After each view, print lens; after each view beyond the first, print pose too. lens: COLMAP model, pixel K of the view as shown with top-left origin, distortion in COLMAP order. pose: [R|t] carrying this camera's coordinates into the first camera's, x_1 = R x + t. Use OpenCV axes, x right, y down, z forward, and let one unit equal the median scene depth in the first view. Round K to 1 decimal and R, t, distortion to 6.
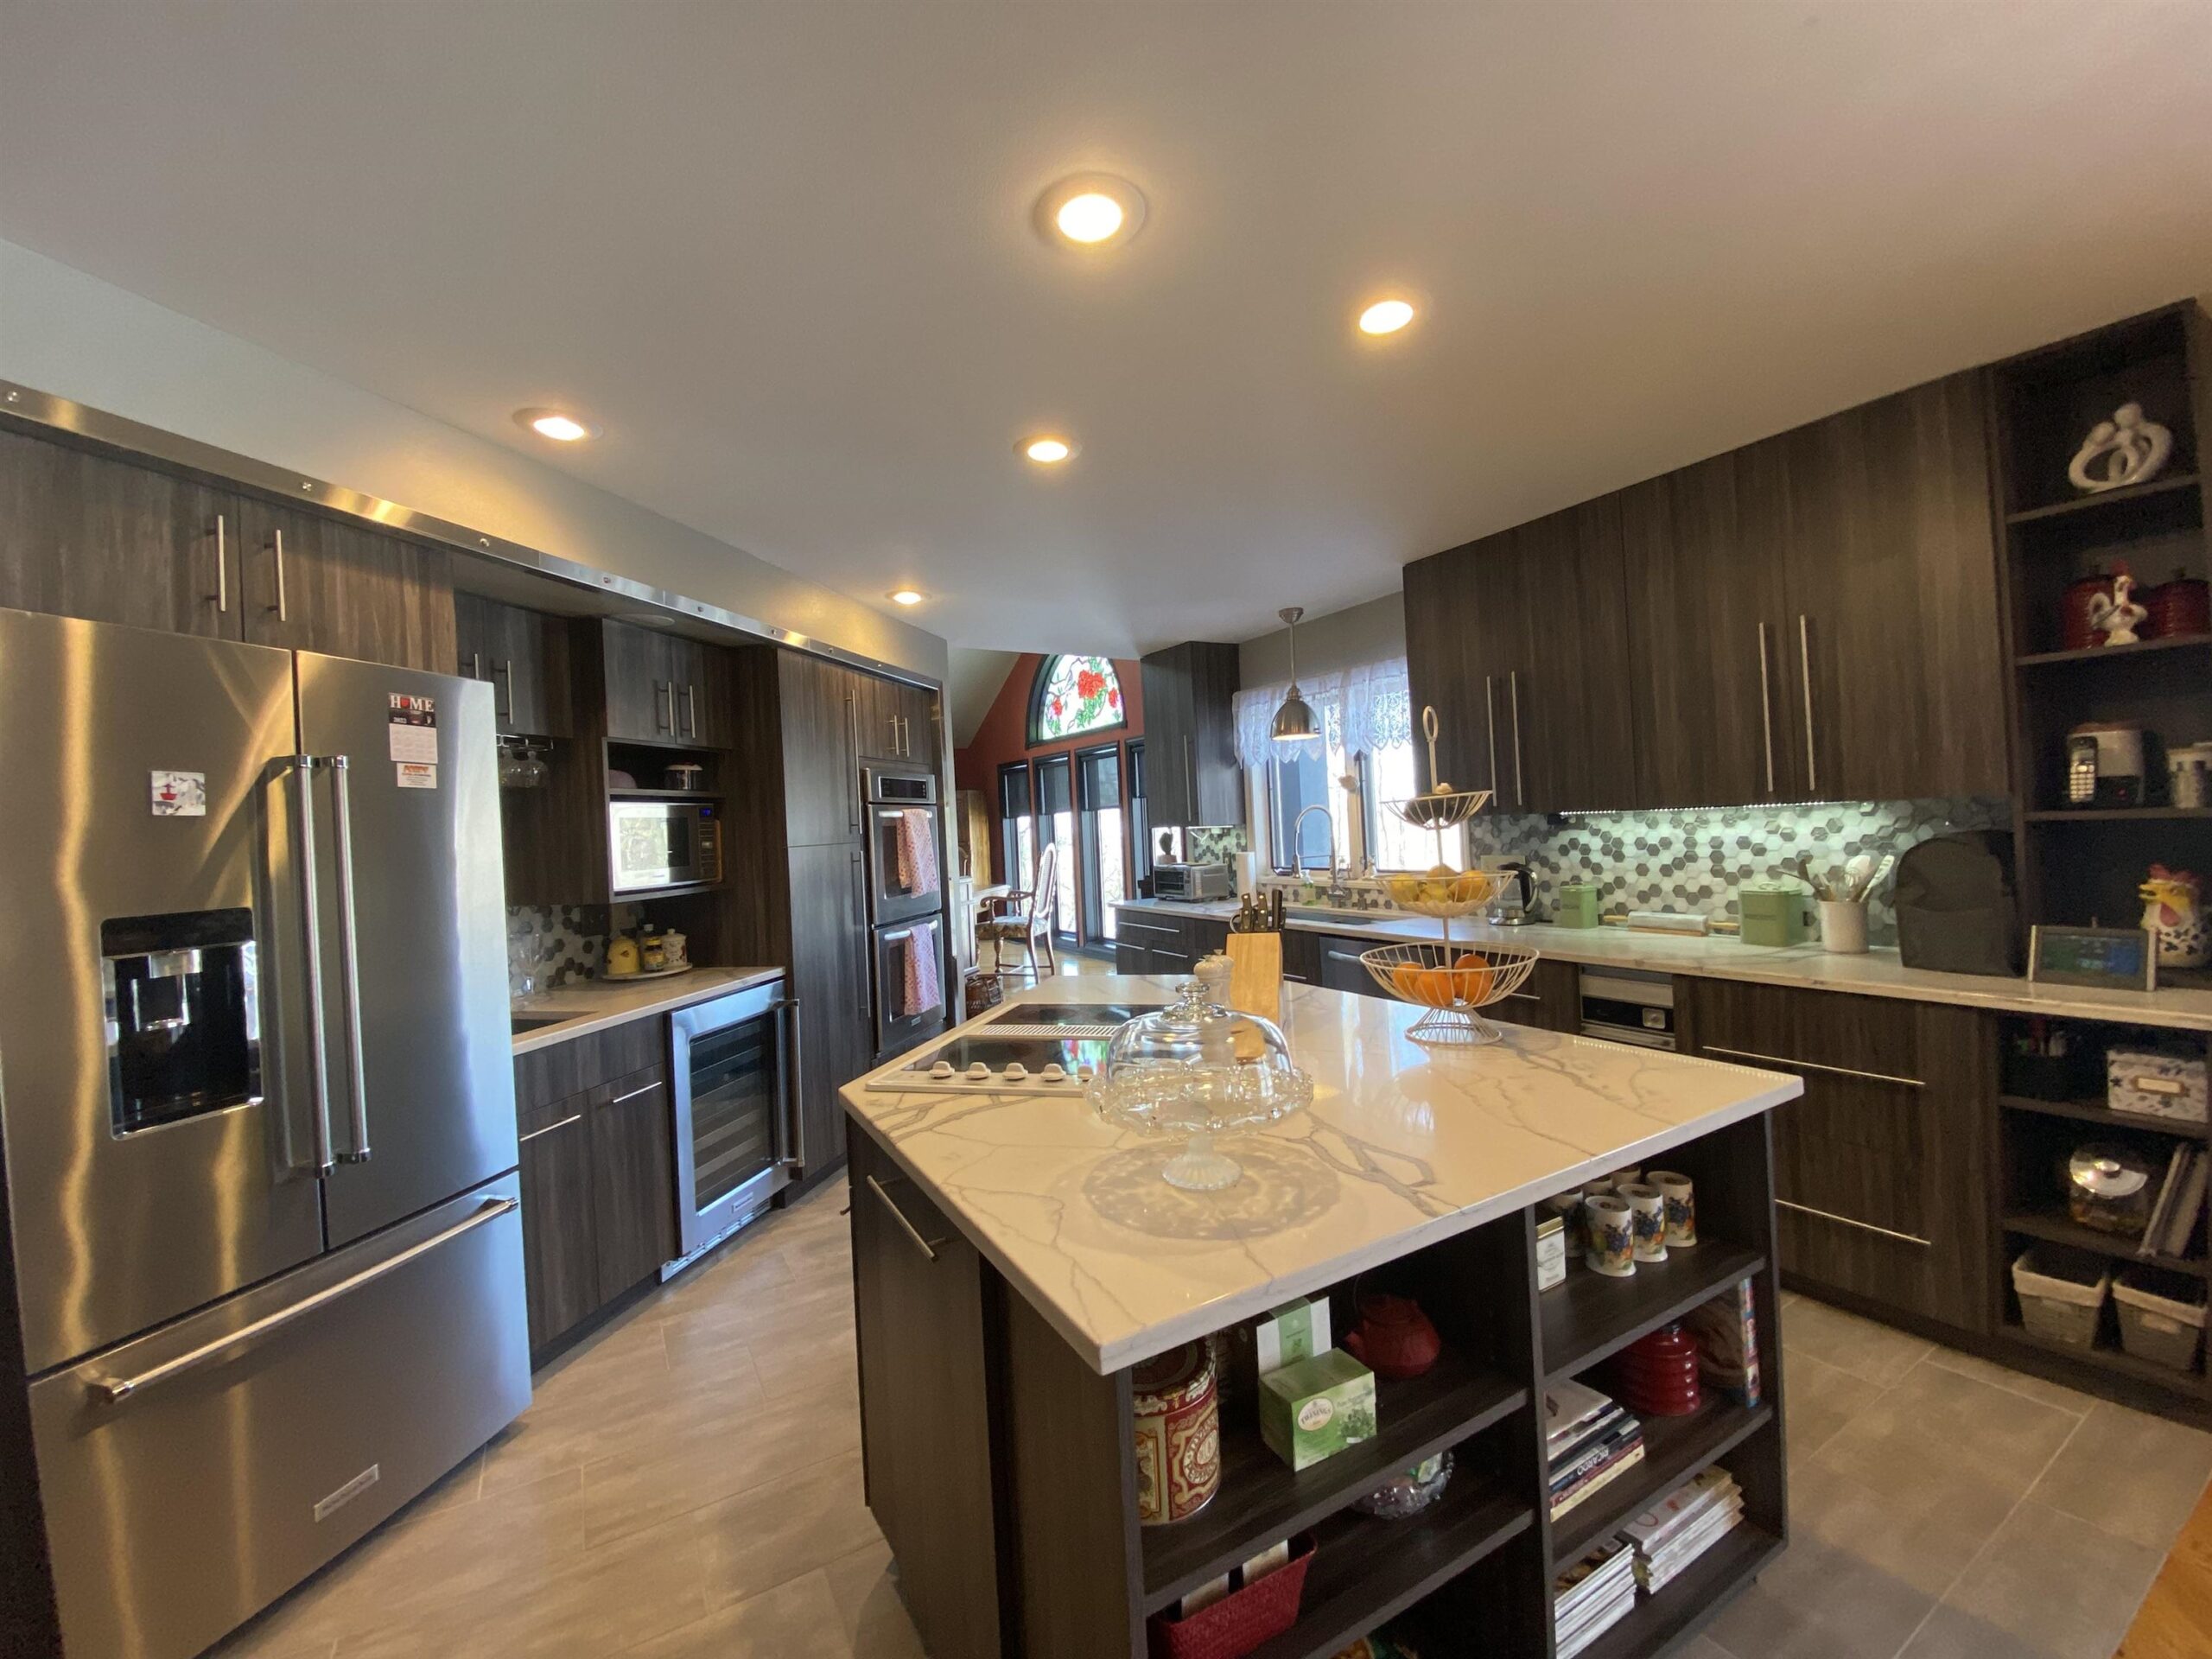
lens RADIAL K [[897.1, 0, 1114.3], [0, 897.1, 819.8], [0, 0, 1]] dist [0.021685, -0.000144]
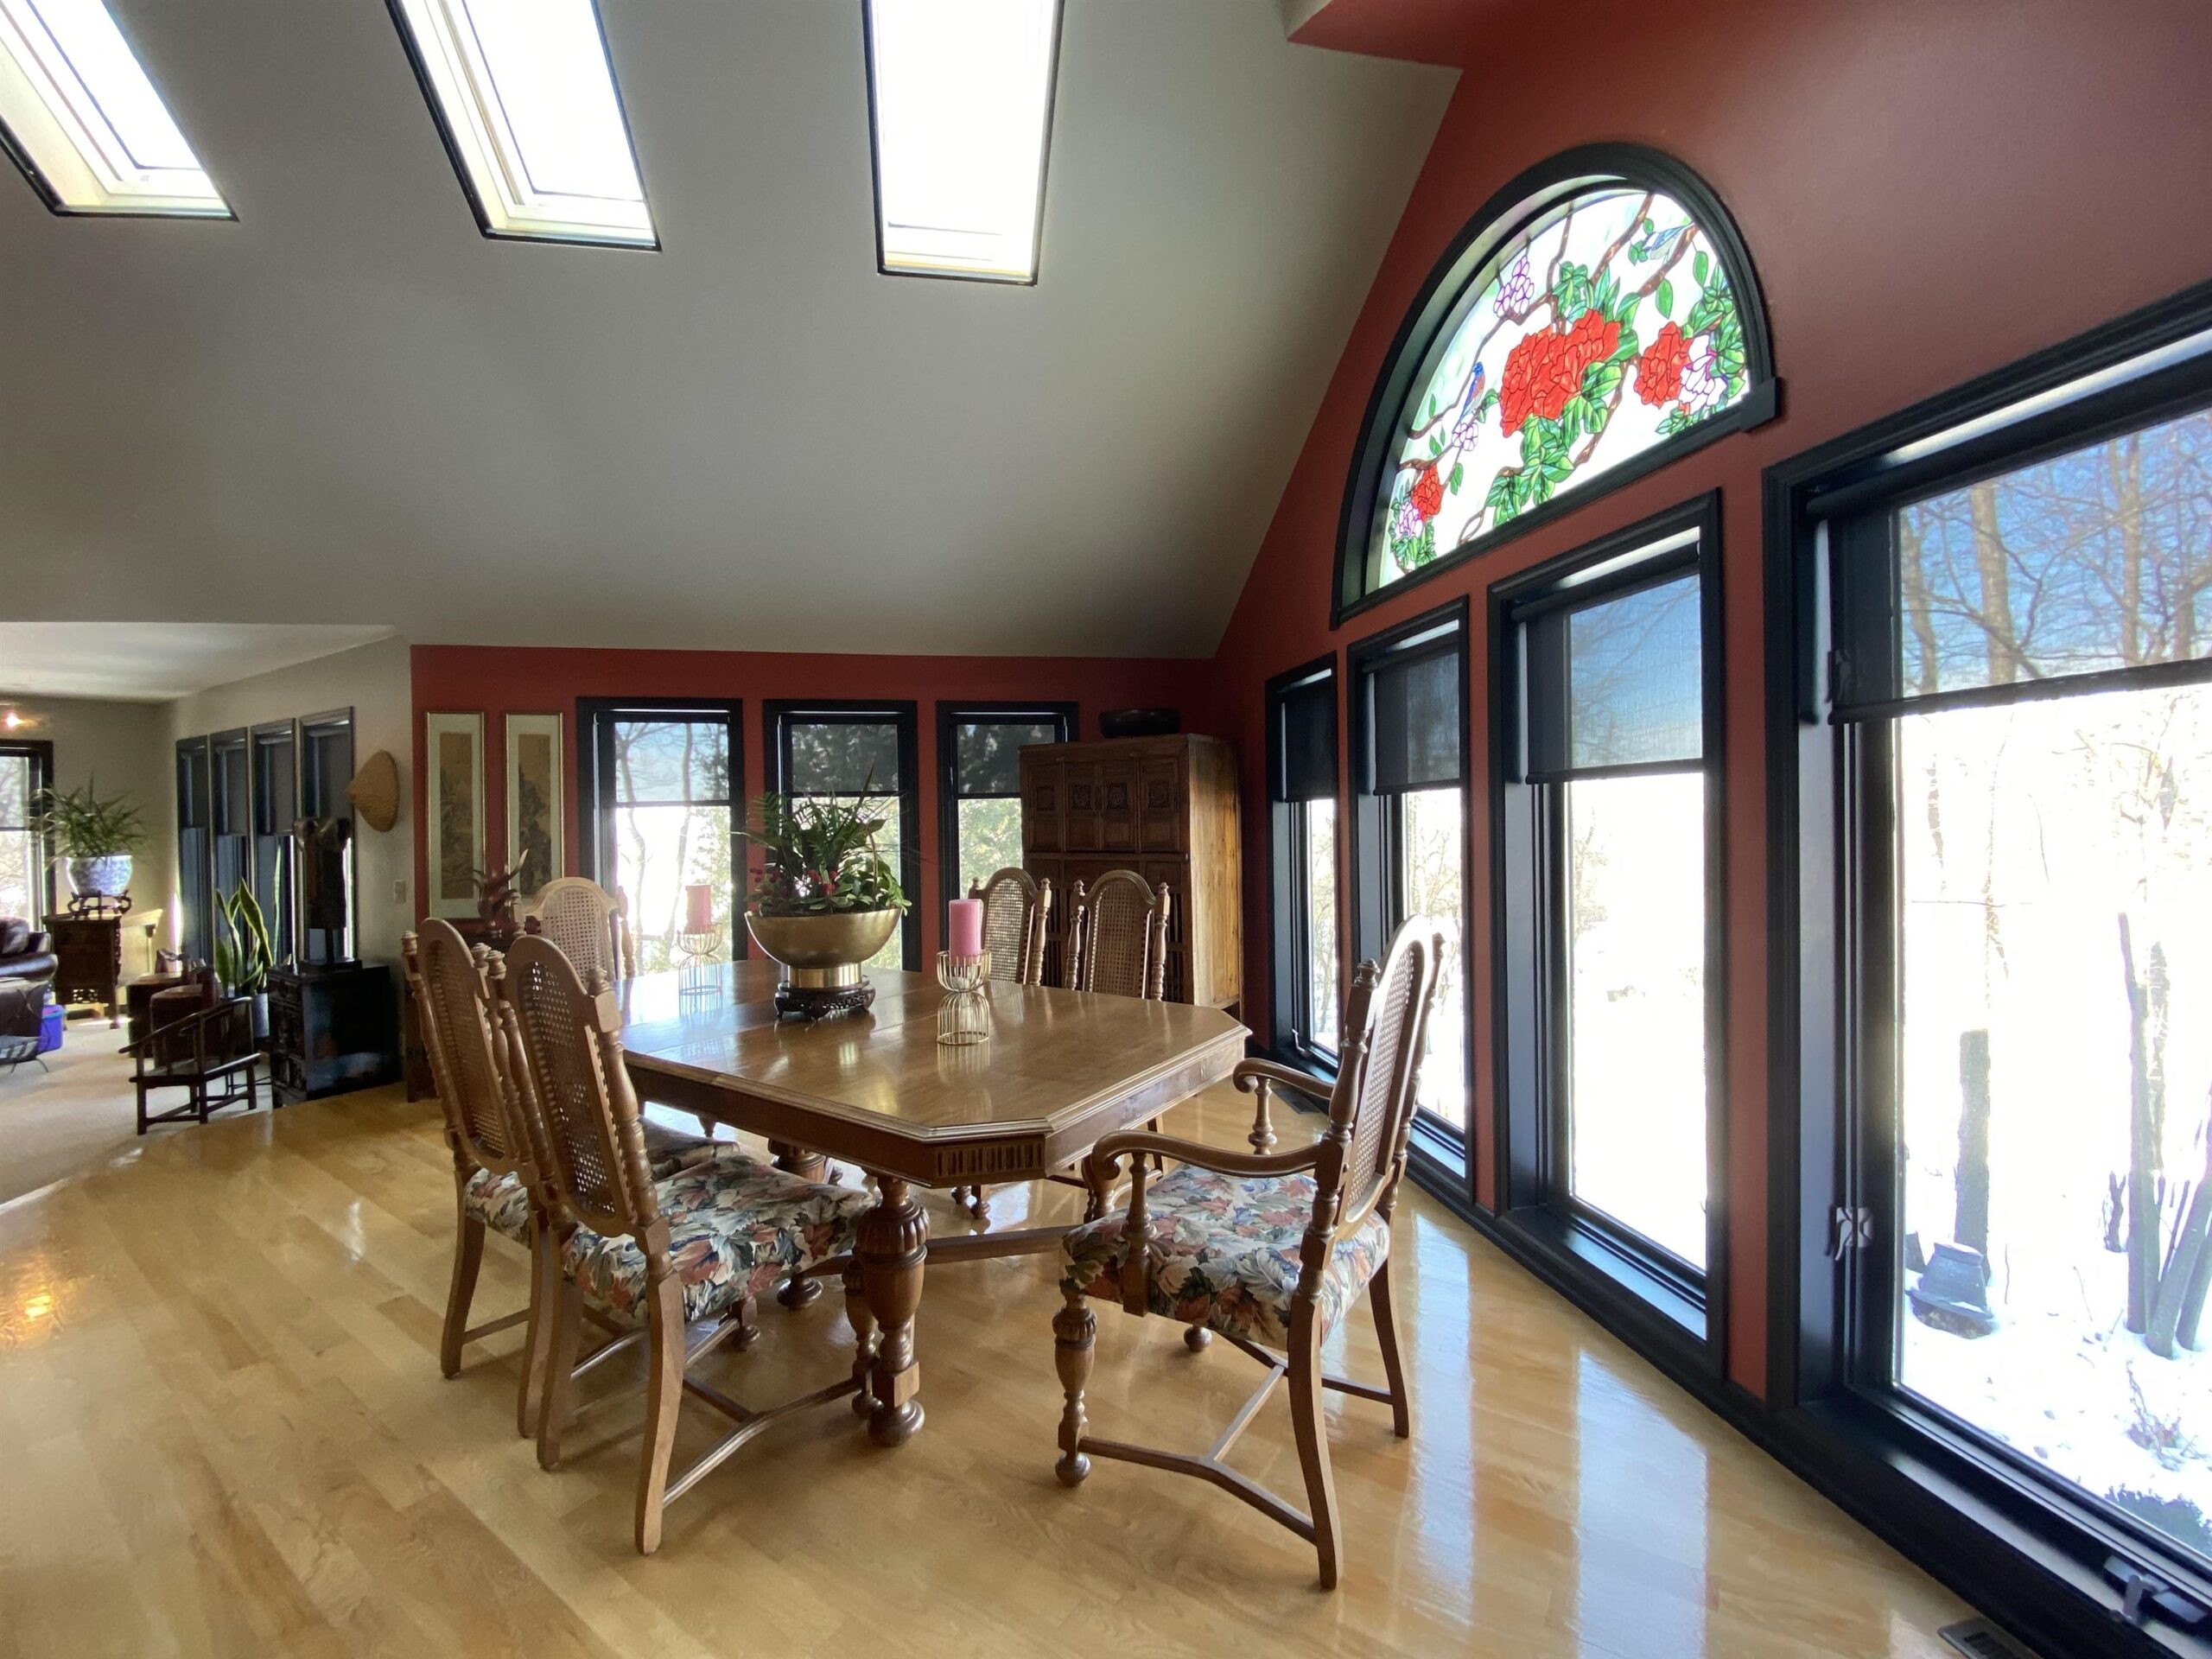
lens RADIAL K [[897.1, 0, 1095.7], [0, 897.1, 823.9], [0, 0, 1]] dist [0.021685, -0.000144]
pose [[0.937185, 0.029364, -0.347595, -0.129020], [-0.021528, 0.999420, 0.026383, -0.001238], [0.348168, -0.017243, 0.937273, 1.371479]]
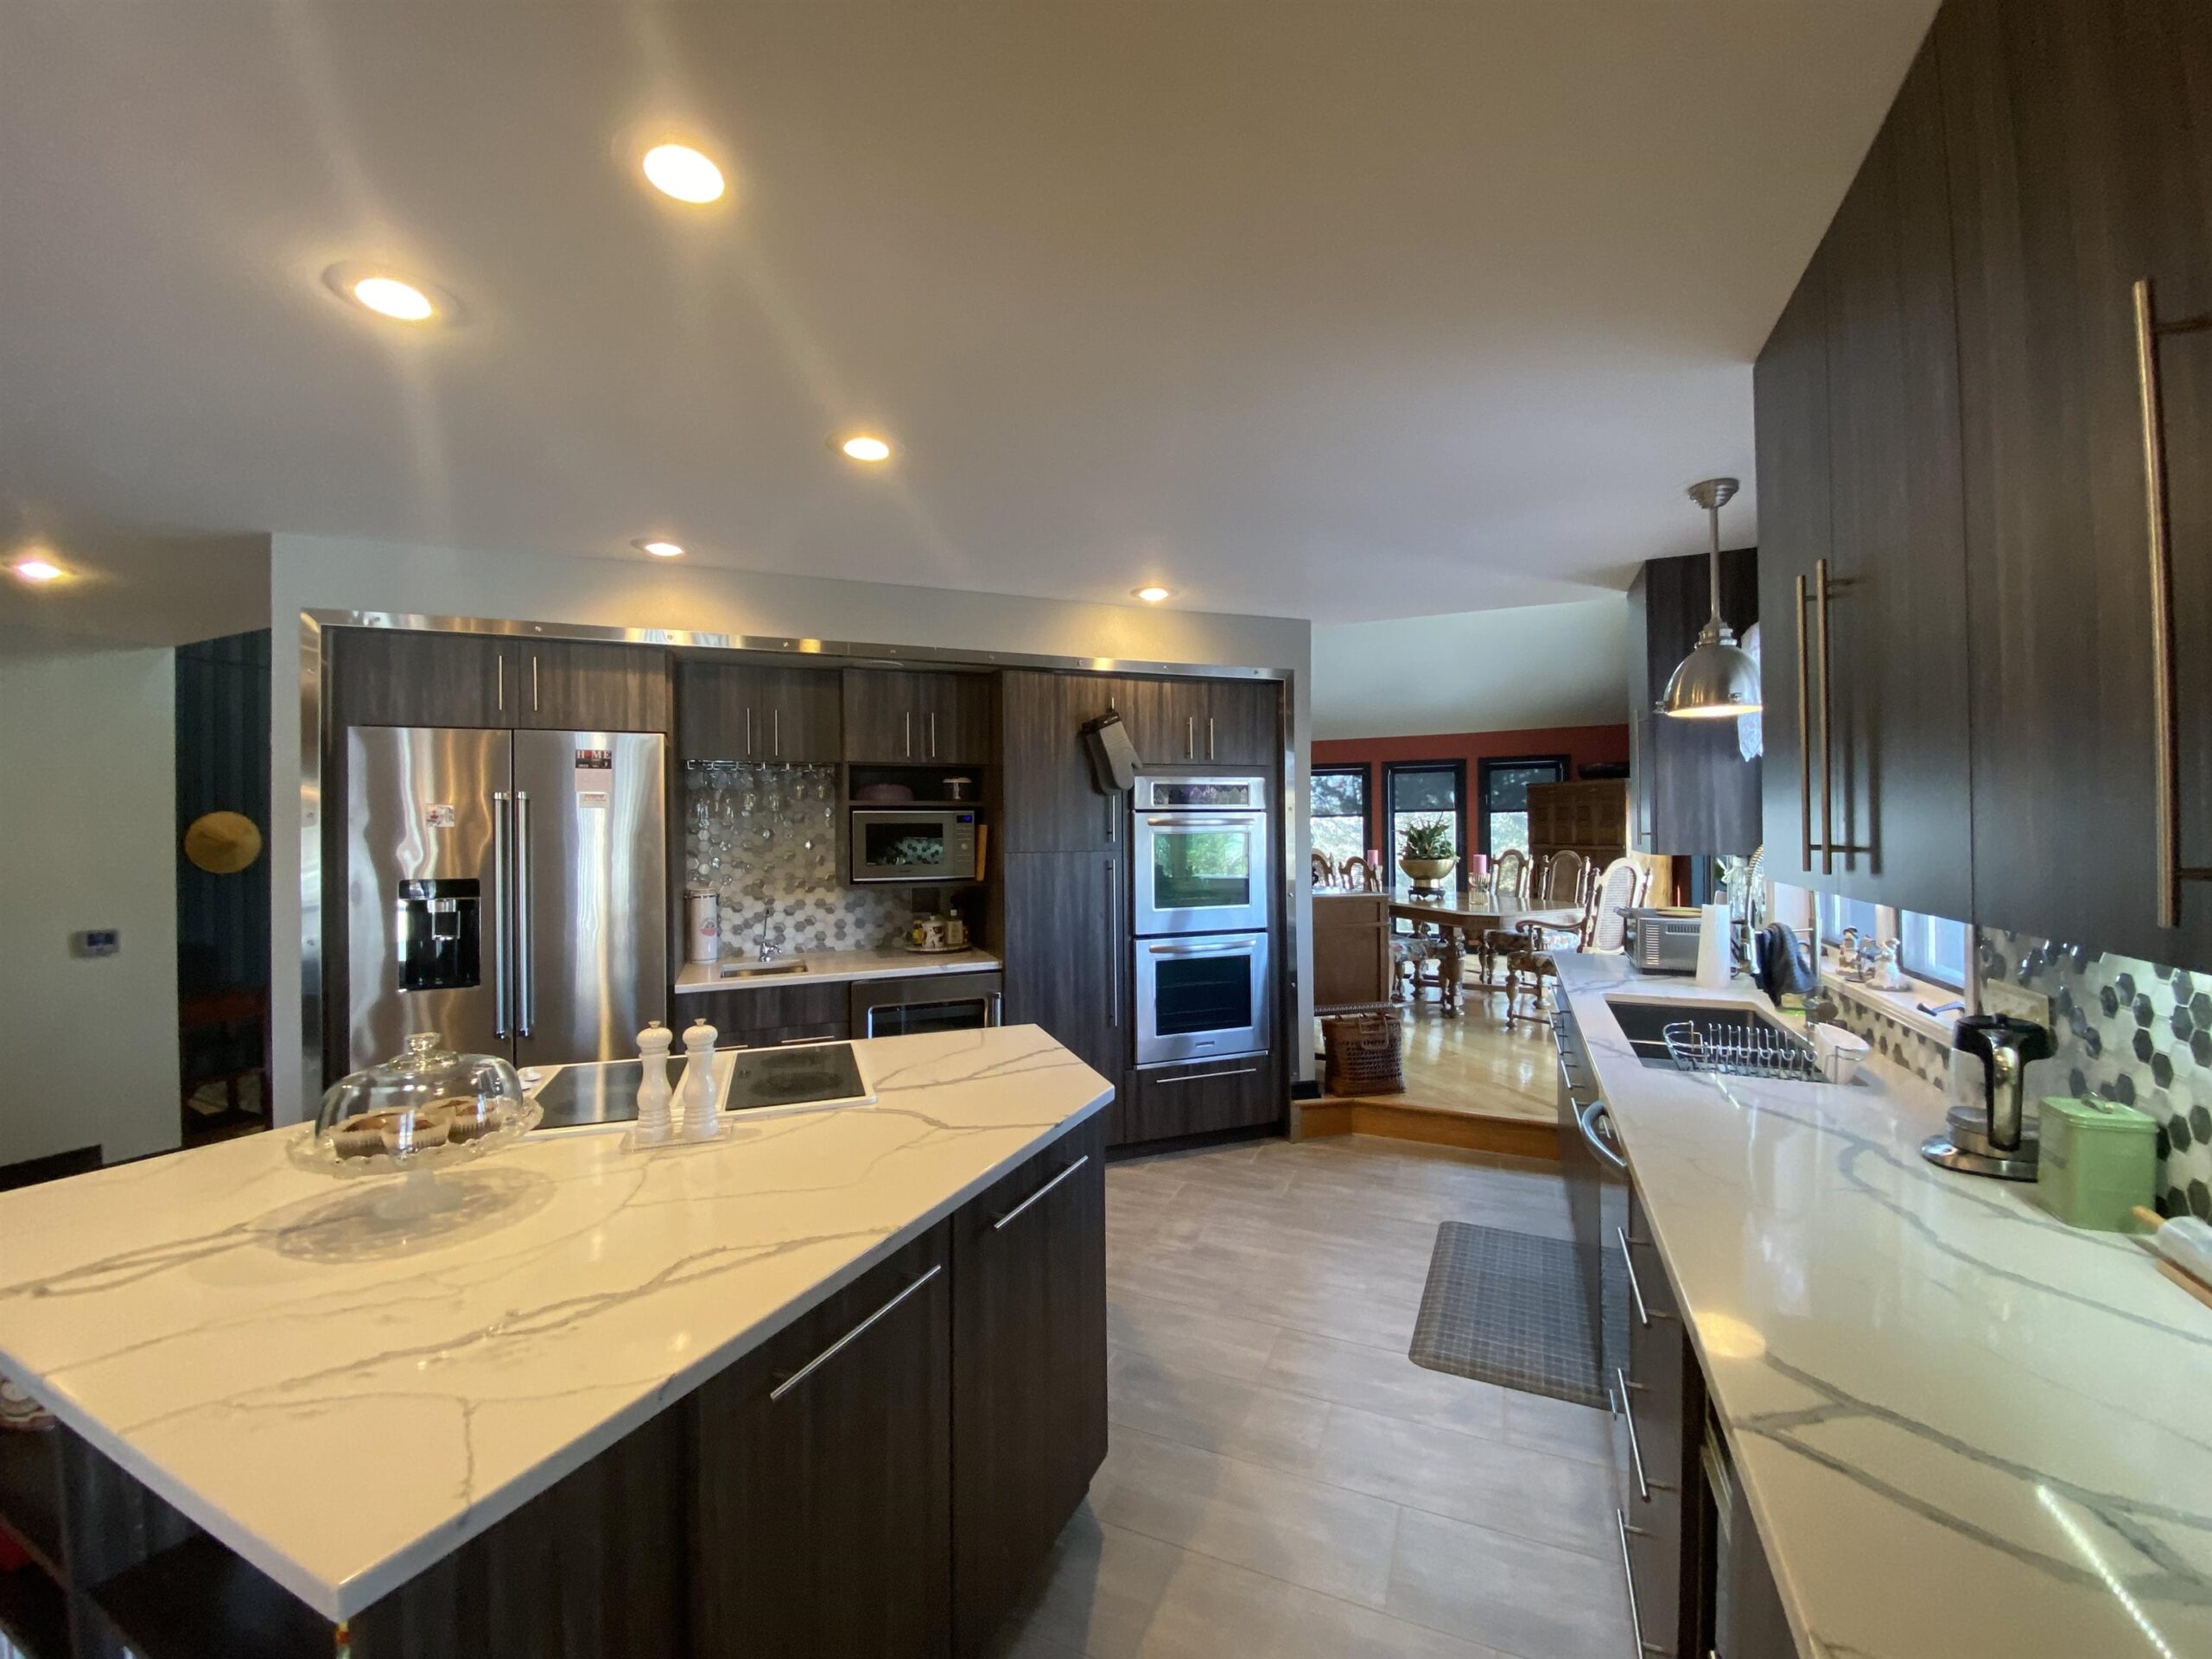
lens RADIAL K [[897.1, 0, 1110.4], [0, 897.1, 822.7], [0, 0, 1]] dist [0.021685, -0.000144]
pose [[0.597584, 0.042826, -0.800661, 0.488870], [-0.019734, 0.999056, 0.038709, -0.042649], [0.801563, -0.007332, 0.597865, 0.380336]]
